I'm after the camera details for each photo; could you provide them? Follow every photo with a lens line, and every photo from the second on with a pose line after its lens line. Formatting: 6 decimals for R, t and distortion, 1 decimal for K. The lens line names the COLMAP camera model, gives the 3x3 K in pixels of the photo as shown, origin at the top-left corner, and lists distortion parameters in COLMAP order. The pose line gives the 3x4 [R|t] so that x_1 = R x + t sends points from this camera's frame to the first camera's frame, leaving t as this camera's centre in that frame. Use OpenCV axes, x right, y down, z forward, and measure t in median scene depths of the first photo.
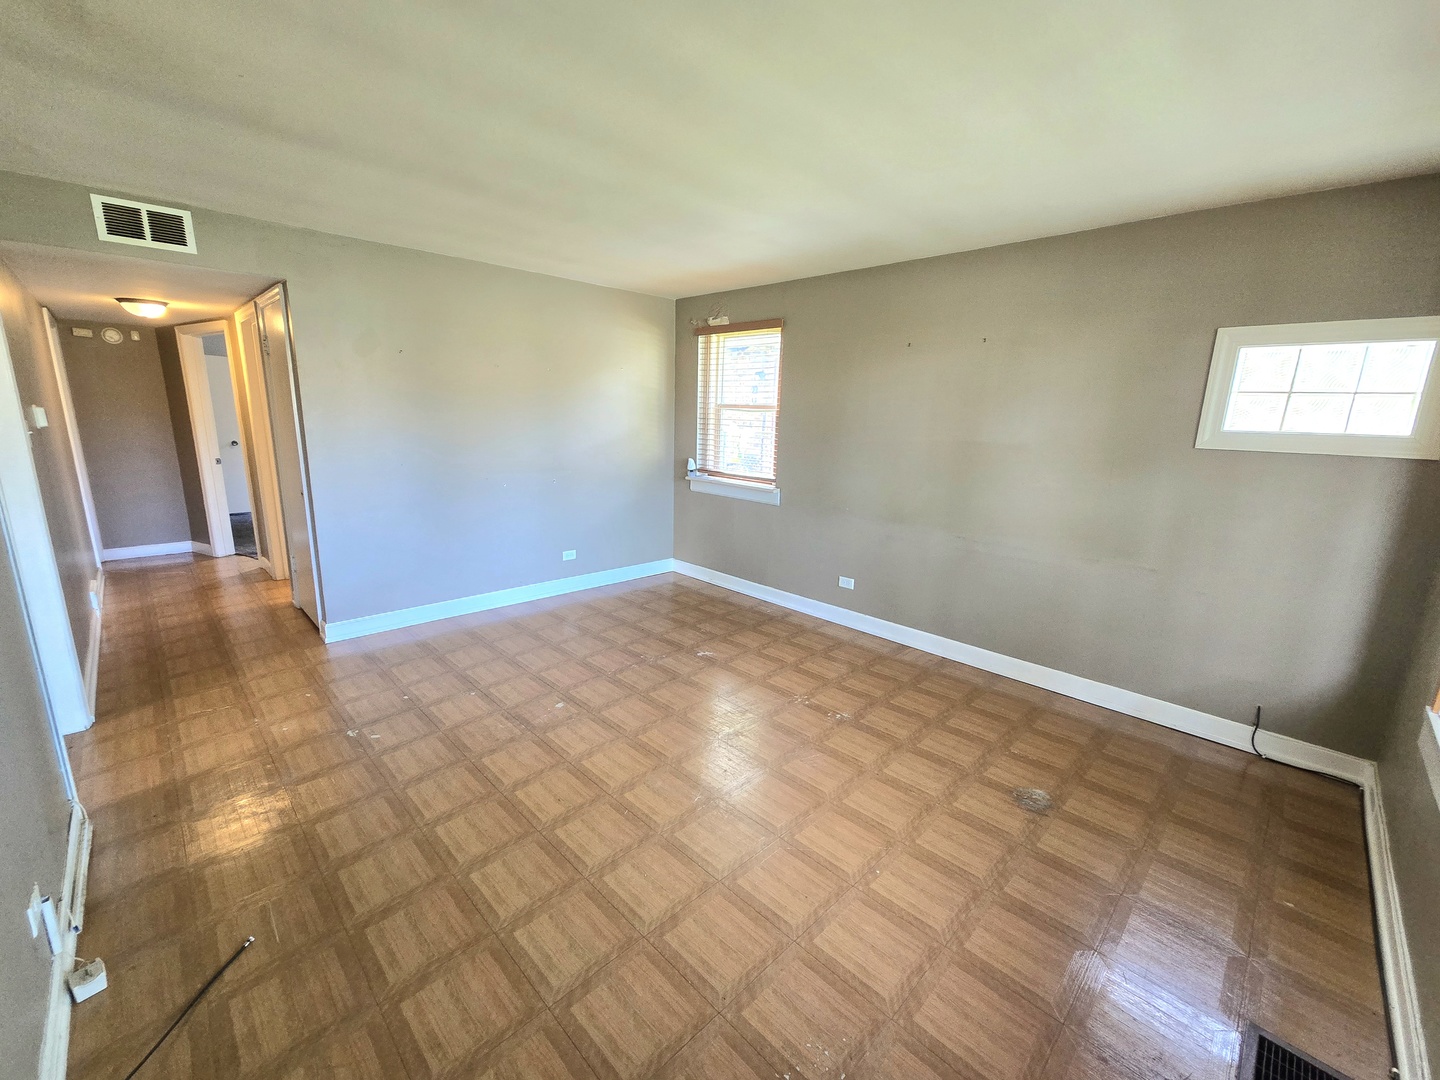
lens RADIAL K [[591.6, 0, 713.1], [0, 591.6, 540.3], [0, 0, 1]] dist [-0.003234, 0.002101]
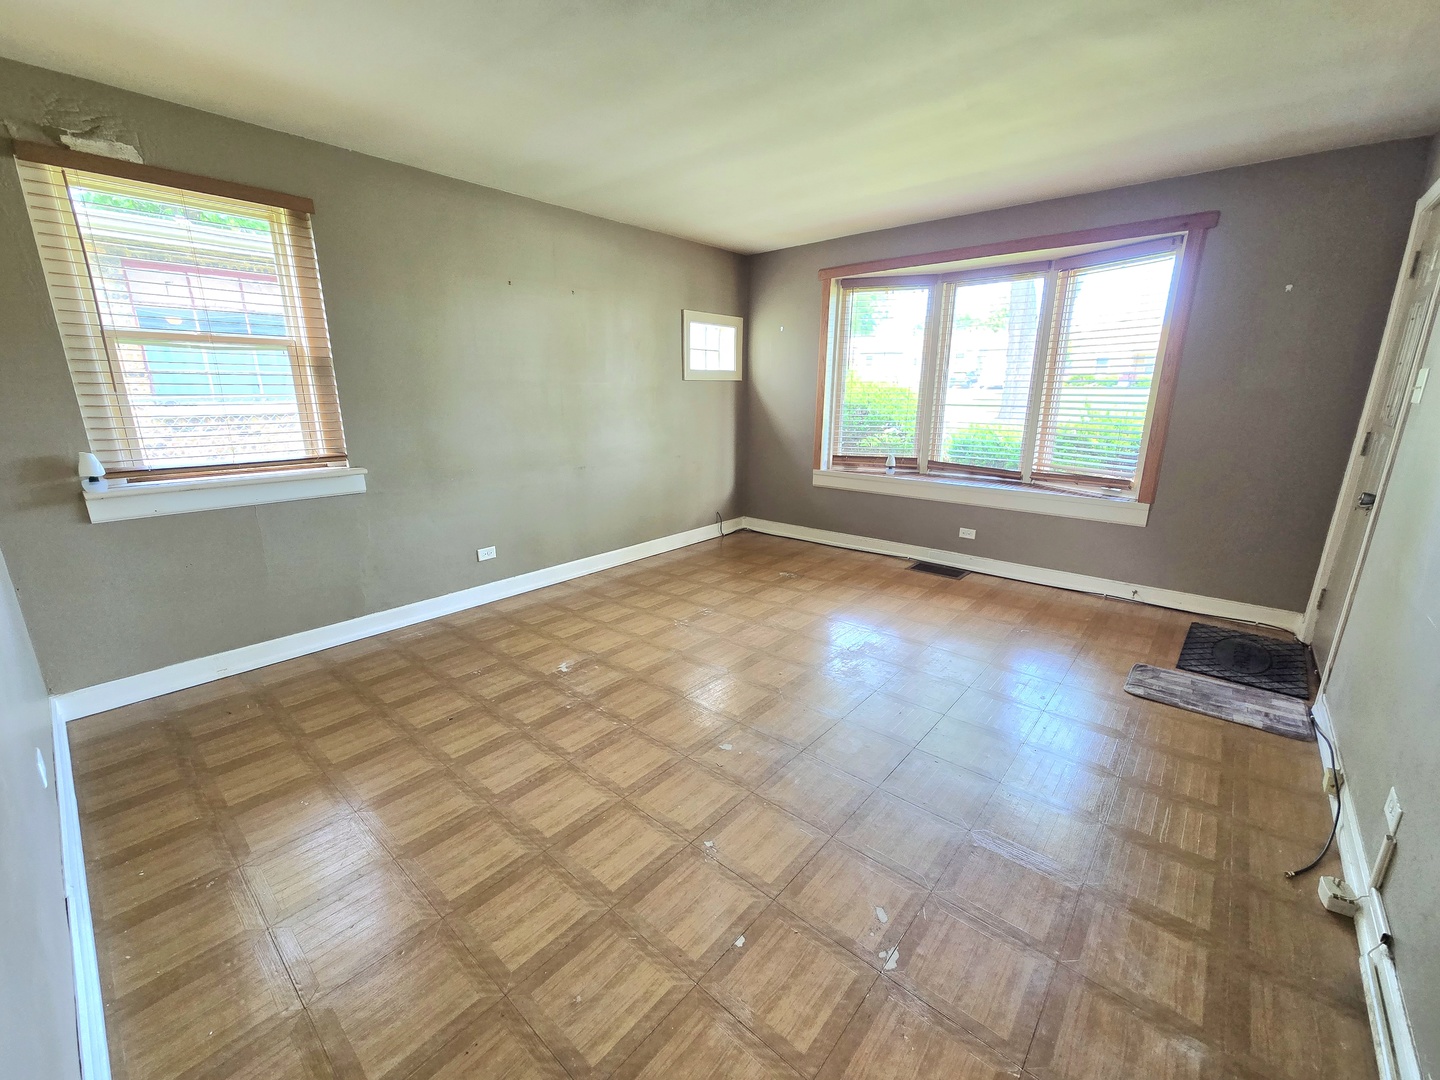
lens RADIAL K [[591.6, 0, 712.0], [0, 591.6, 540.0], [0, 0, 1]] dist [-0.003234, 0.002101]
pose [[-0.076155, -0.275068, 0.958404, -0.675008], [0.210006, 0.935209, 0.285098, -0.134770], [-0.974730, 0.222983, -0.013455, 0.729597]]
